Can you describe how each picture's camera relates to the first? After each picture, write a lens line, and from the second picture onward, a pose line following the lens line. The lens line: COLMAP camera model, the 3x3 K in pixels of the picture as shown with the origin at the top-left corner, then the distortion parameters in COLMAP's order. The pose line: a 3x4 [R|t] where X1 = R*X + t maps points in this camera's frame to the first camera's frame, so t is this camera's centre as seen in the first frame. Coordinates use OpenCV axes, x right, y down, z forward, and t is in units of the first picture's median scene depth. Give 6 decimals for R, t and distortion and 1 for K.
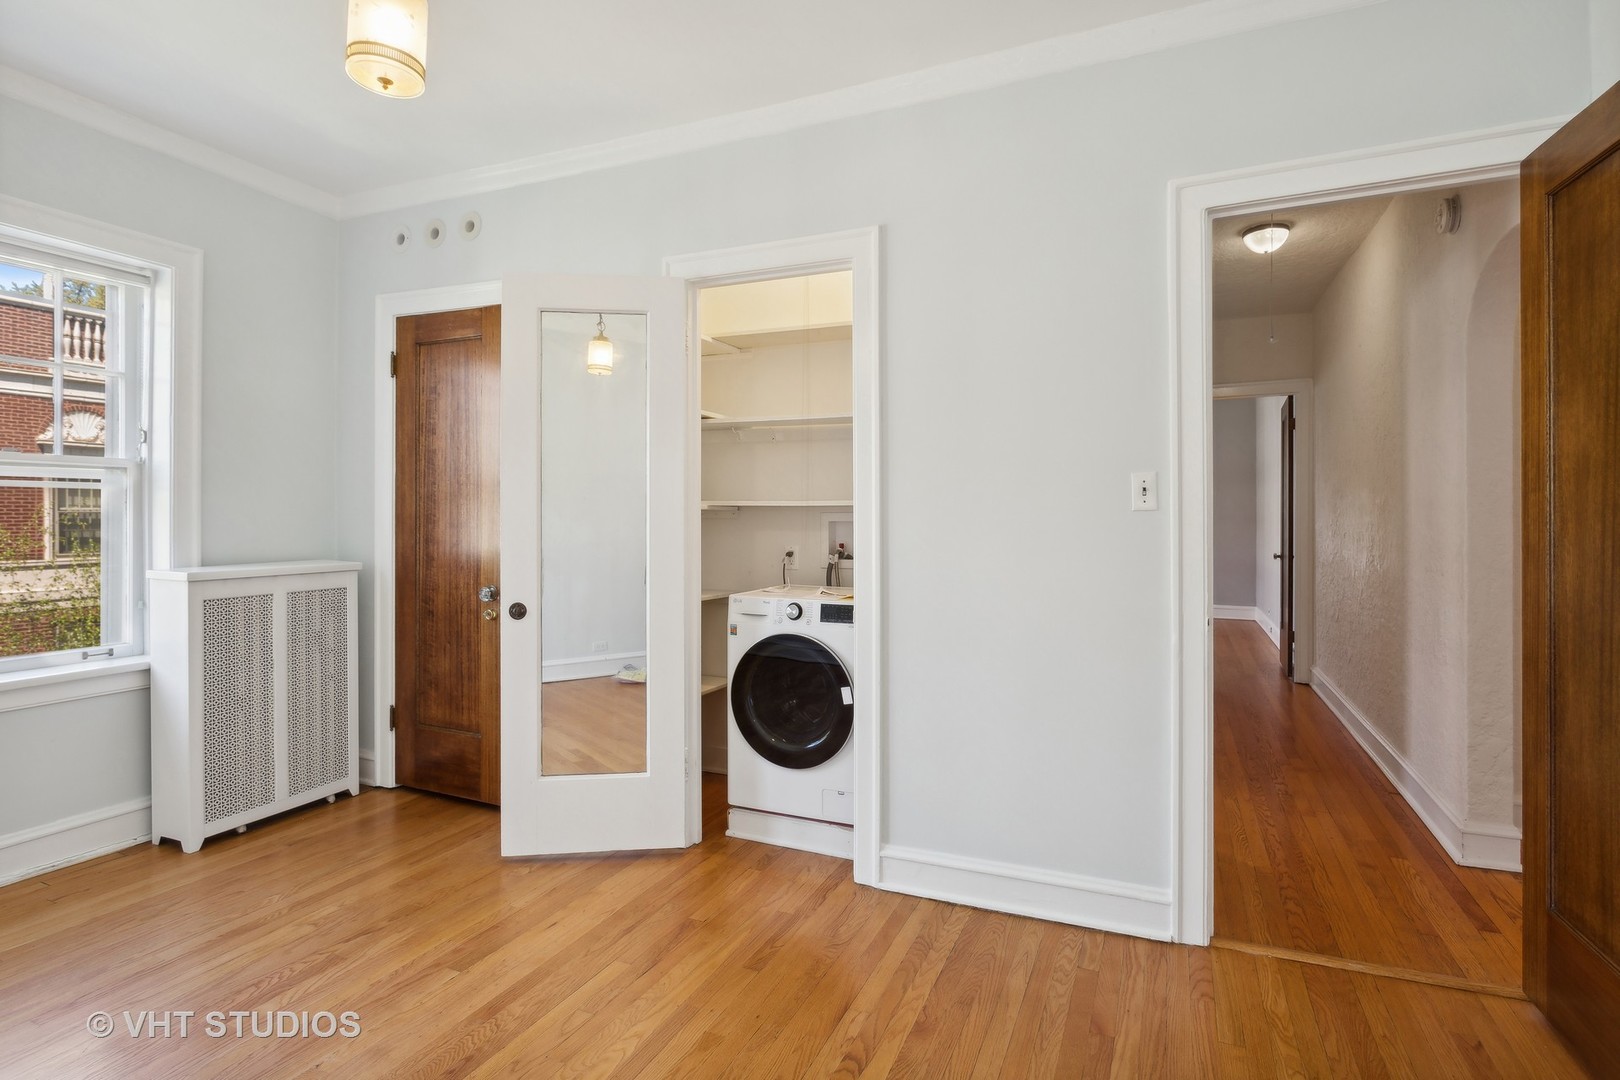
lens RADIAL K [[811.2, 0, 813.8], [0, 811.2, 511.3], [0, 0, 1]] dist [-0.004054, -0.000621]
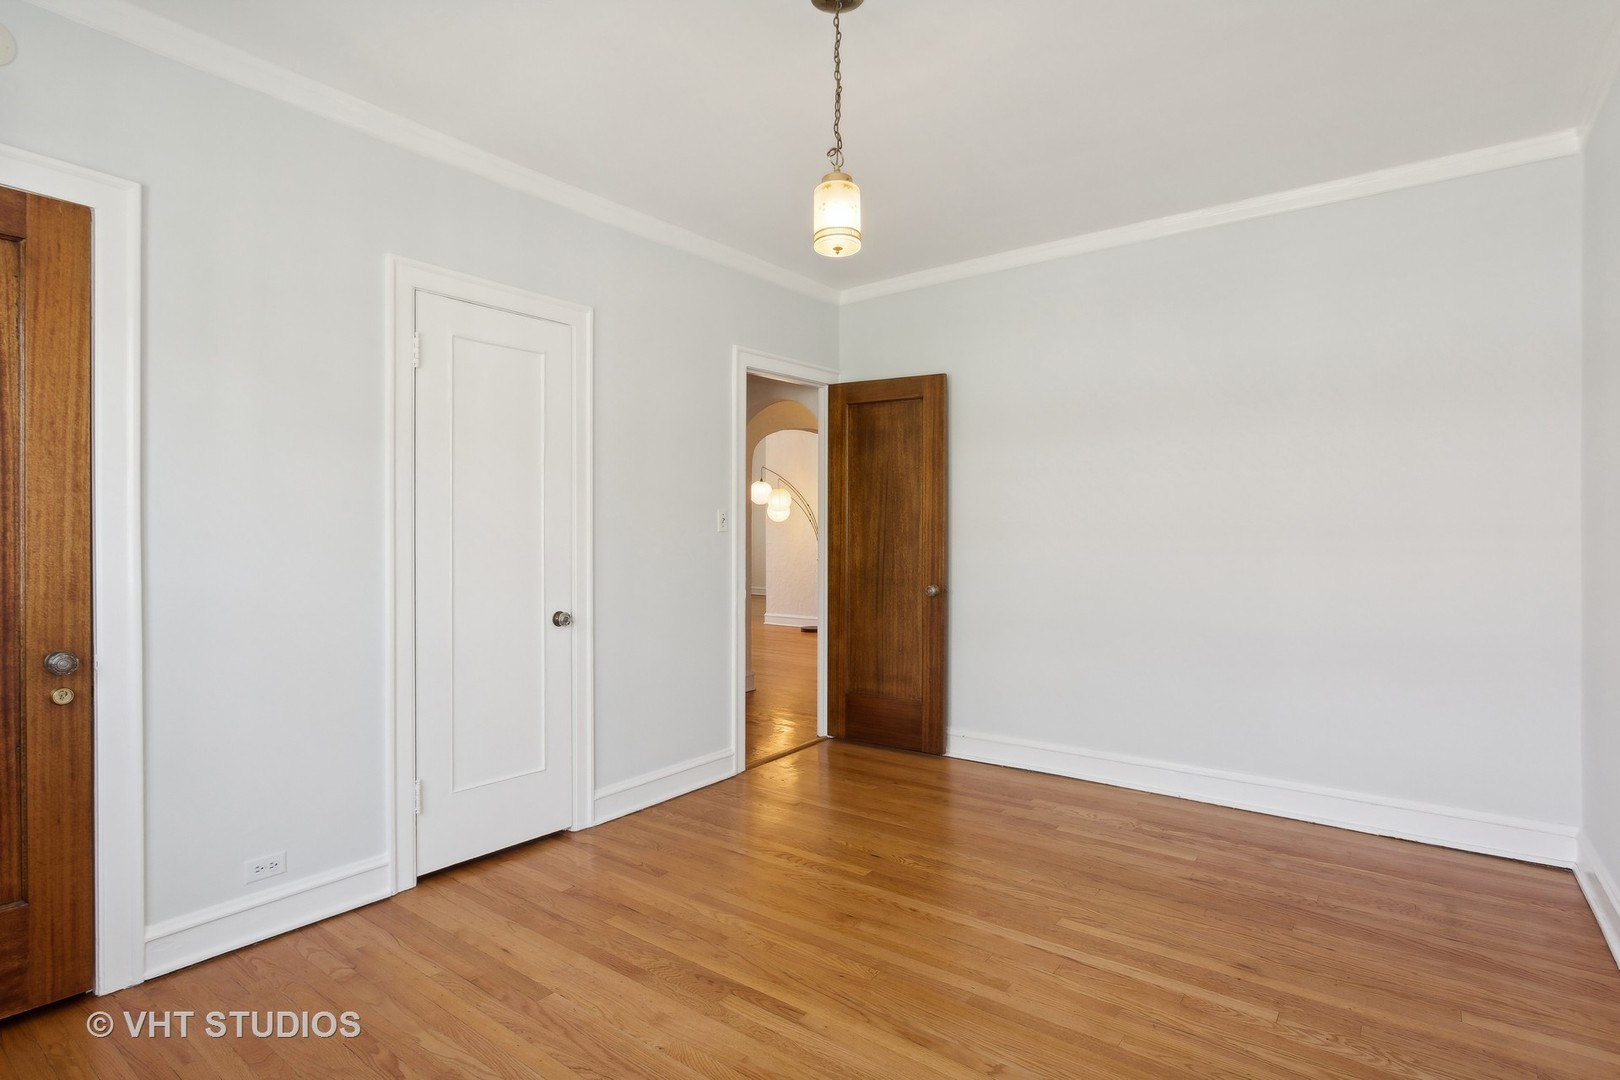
lens RADIAL K [[807.4, 0, 813.0], [0, 807.4, 524.6], [0, 0, 1]] dist [-0.000023, 0.000880]
pose [[0.226283, 0.012936, 0.973976, -0.969542], [-0.008432, 0.999900, -0.011322, 0.003393], [-0.974025, -0.005650, 0.226370, 0.340860]]
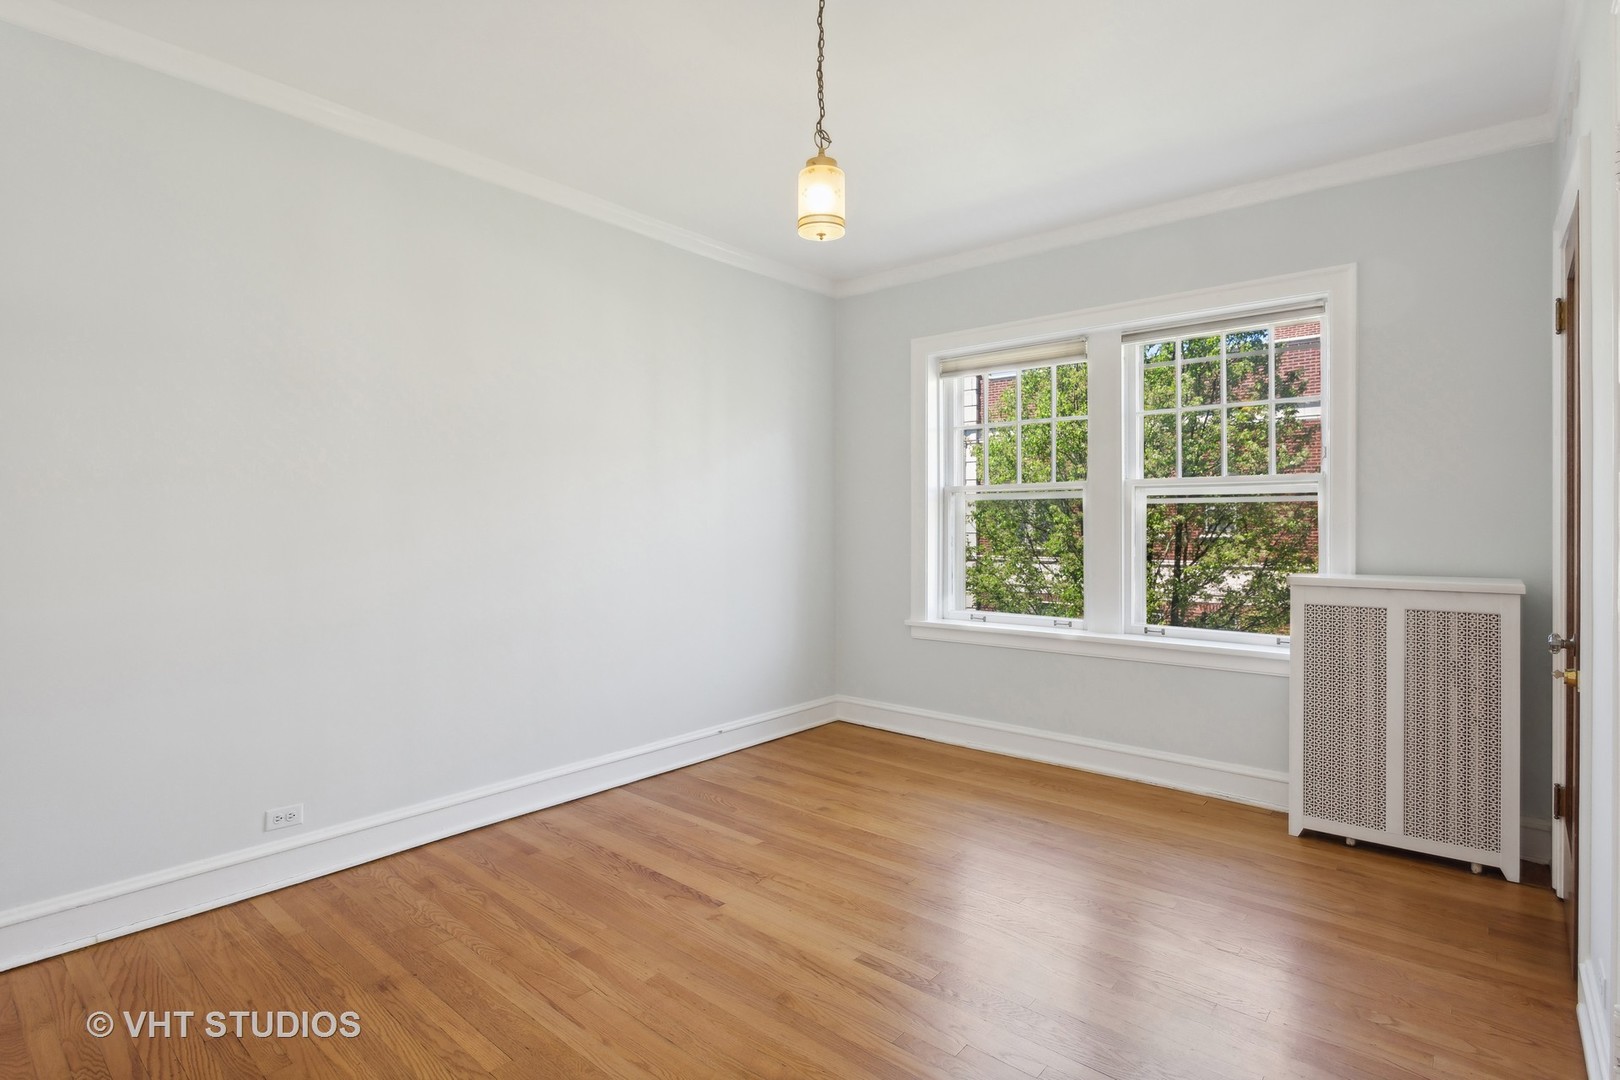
lens RADIAL K [[806.7, 0, 807.8], [0, 806.7, 529.8], [0, 0, 1]] dist [-0.000467, 0.001454]
pose [[-0.281994, 0.008131, -0.959382, 0.443063], [0.004585, 0.999964, 0.007128, 0.001943], [0.959405, -0.002389, -0.282021, 0.672937]]
